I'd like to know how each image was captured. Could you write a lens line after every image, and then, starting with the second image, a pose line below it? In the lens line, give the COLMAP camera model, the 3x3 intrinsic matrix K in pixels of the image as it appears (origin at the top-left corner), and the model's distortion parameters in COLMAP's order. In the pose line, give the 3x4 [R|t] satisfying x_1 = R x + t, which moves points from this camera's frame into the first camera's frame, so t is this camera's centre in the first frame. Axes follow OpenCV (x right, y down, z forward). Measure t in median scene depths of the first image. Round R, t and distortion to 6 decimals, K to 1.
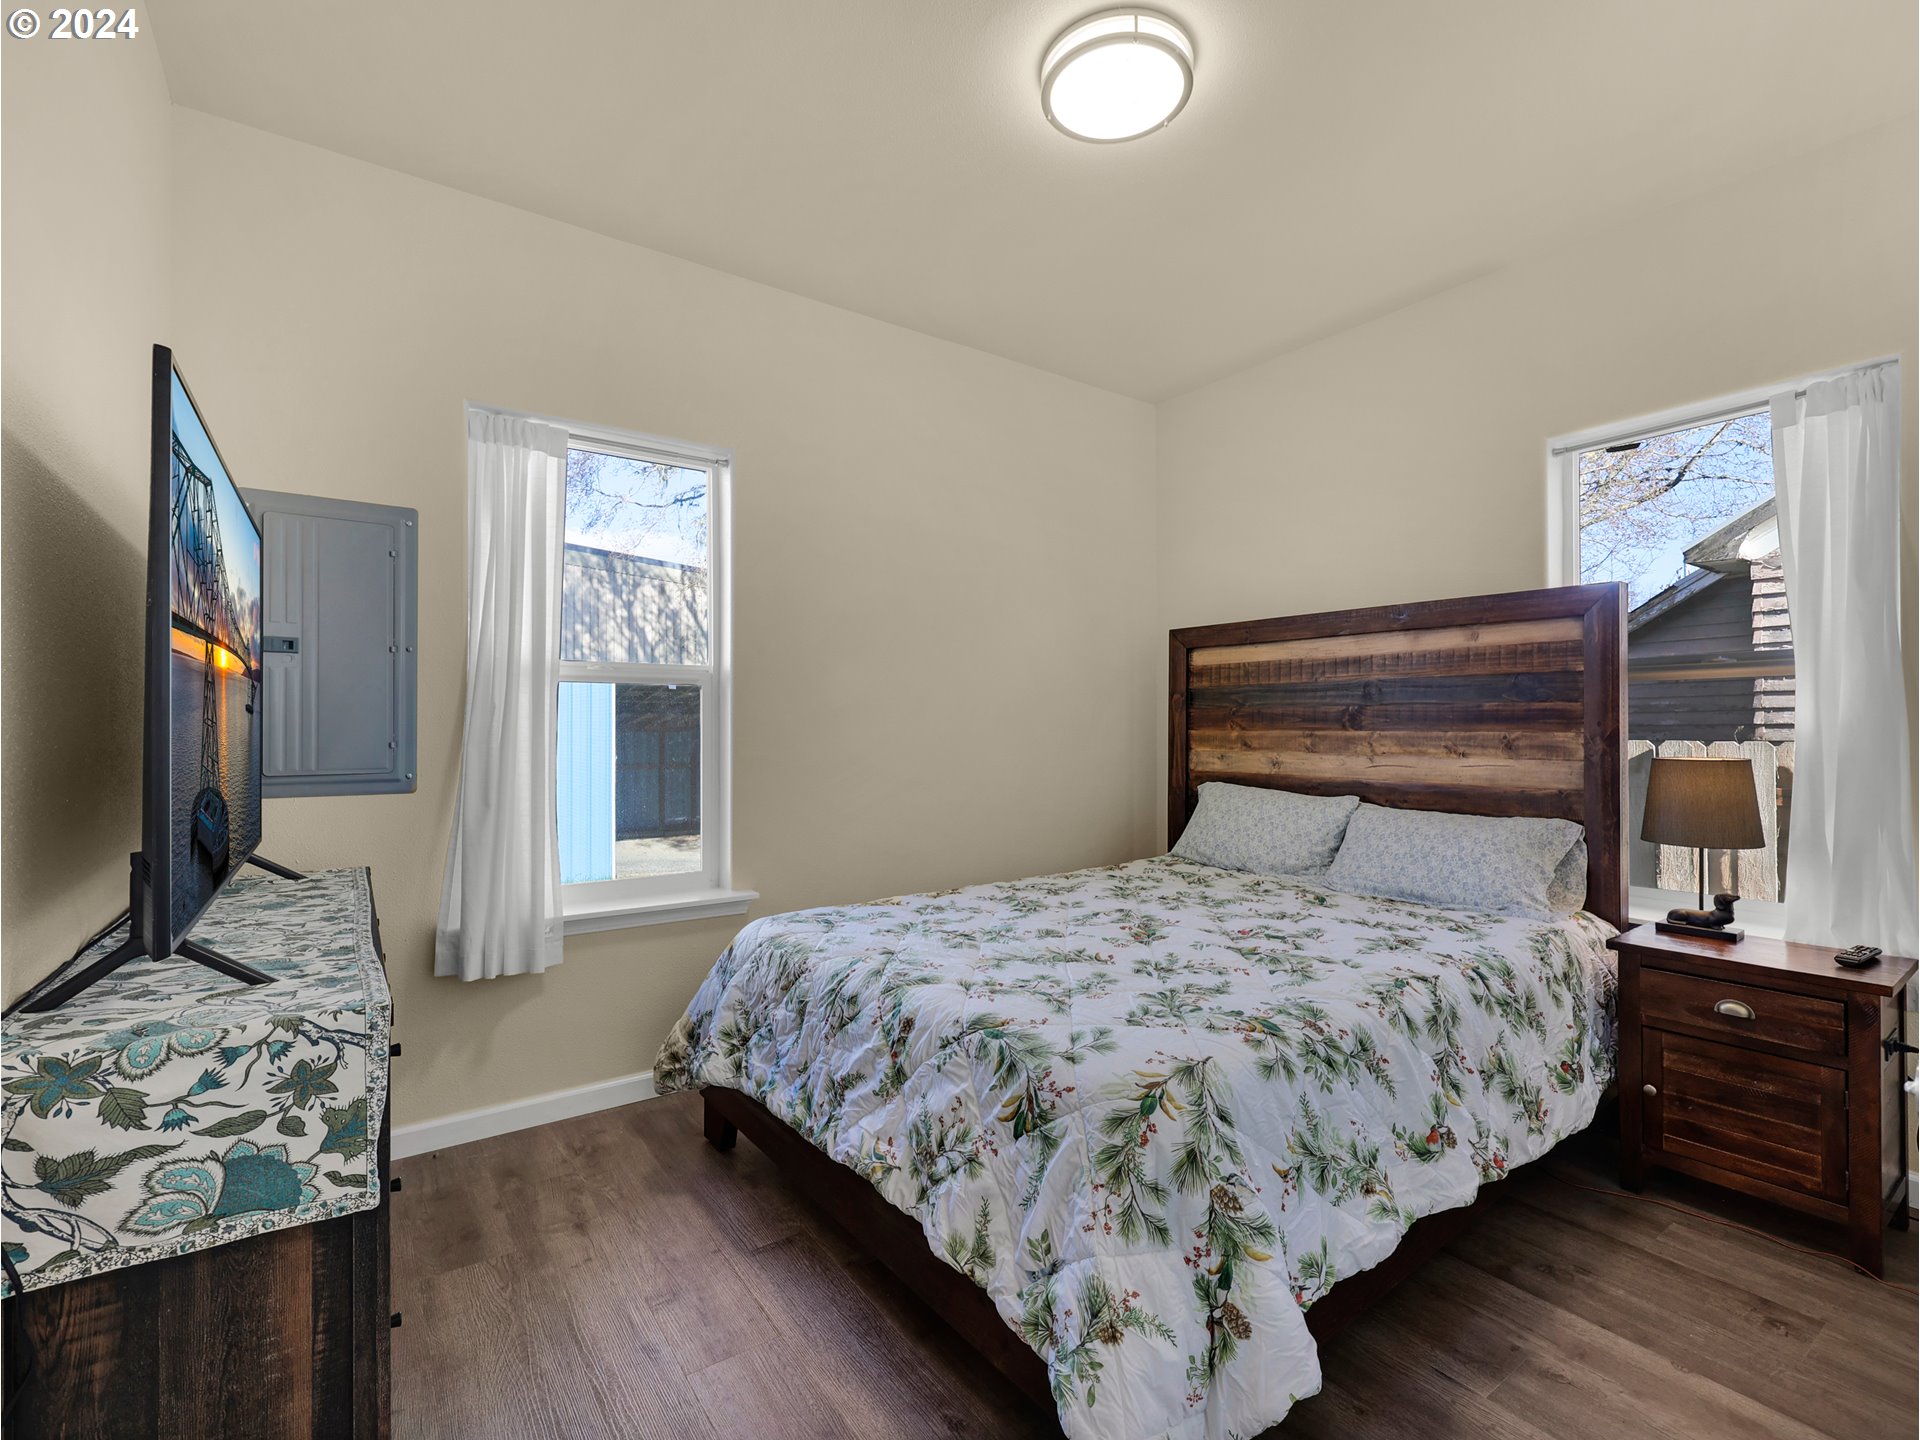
lens RADIAL K [[880.9, 0, 965.6], [0, 880.9, 723.1], [0, 0, 1]] dist [-0.002566, 0.000499]
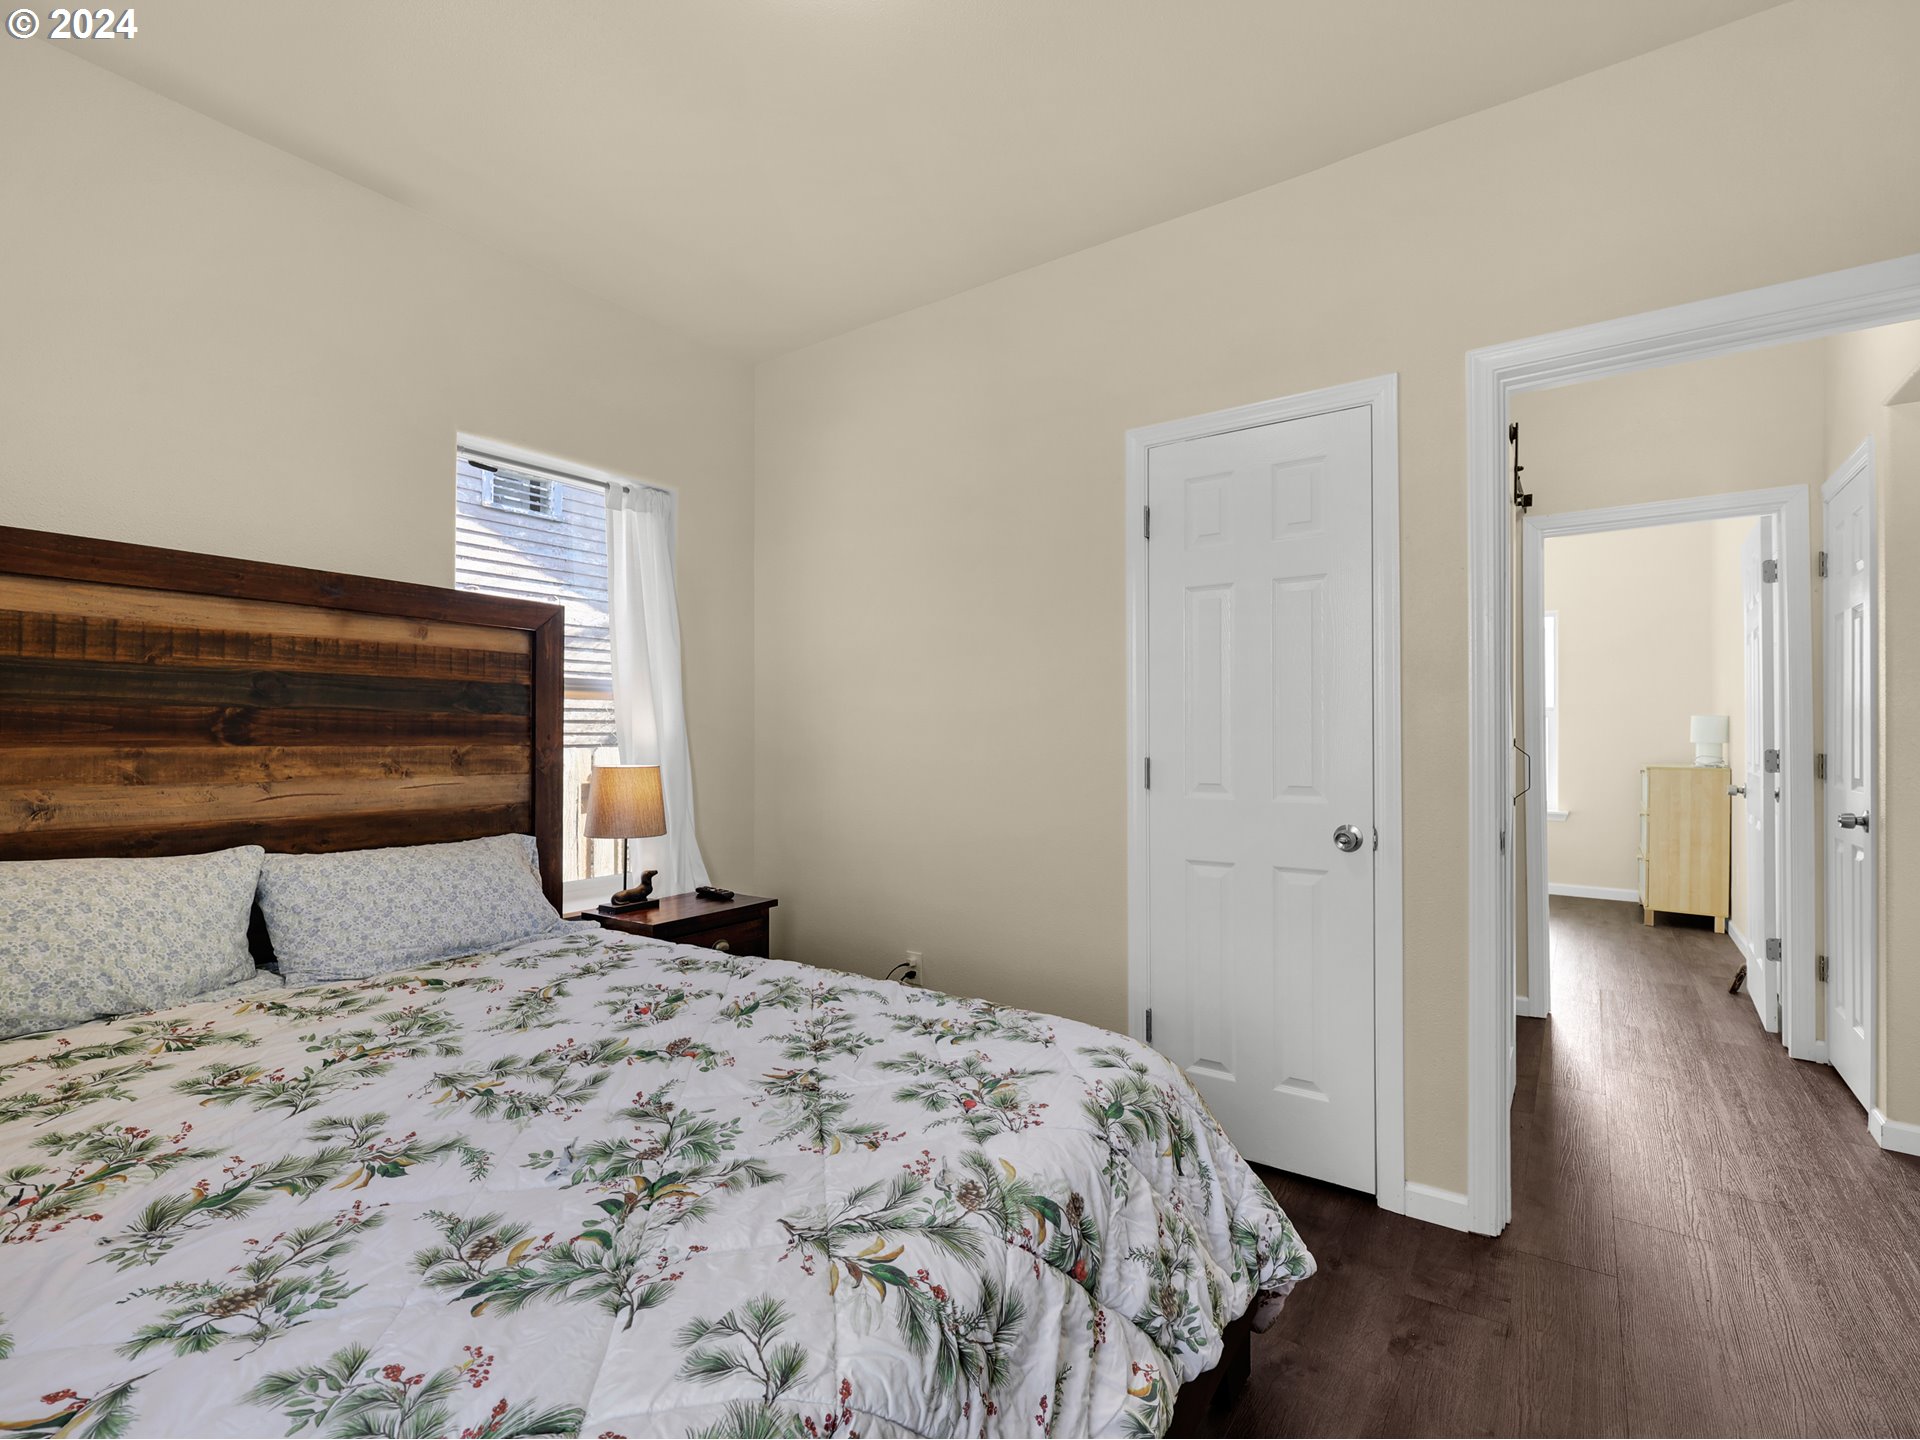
lens RADIAL K [[880.9, 0, 966.4], [0, 880.9, 729.9], [0, 0, 1]] dist [-0.002566, 0.000499]
pose [[-0.345943, 0.011553, 0.938185, -0.379092], [-0.002932, 0.999906, -0.013394, 0.004187], [-0.938251, -0.007384, -0.345876, 0.771732]]
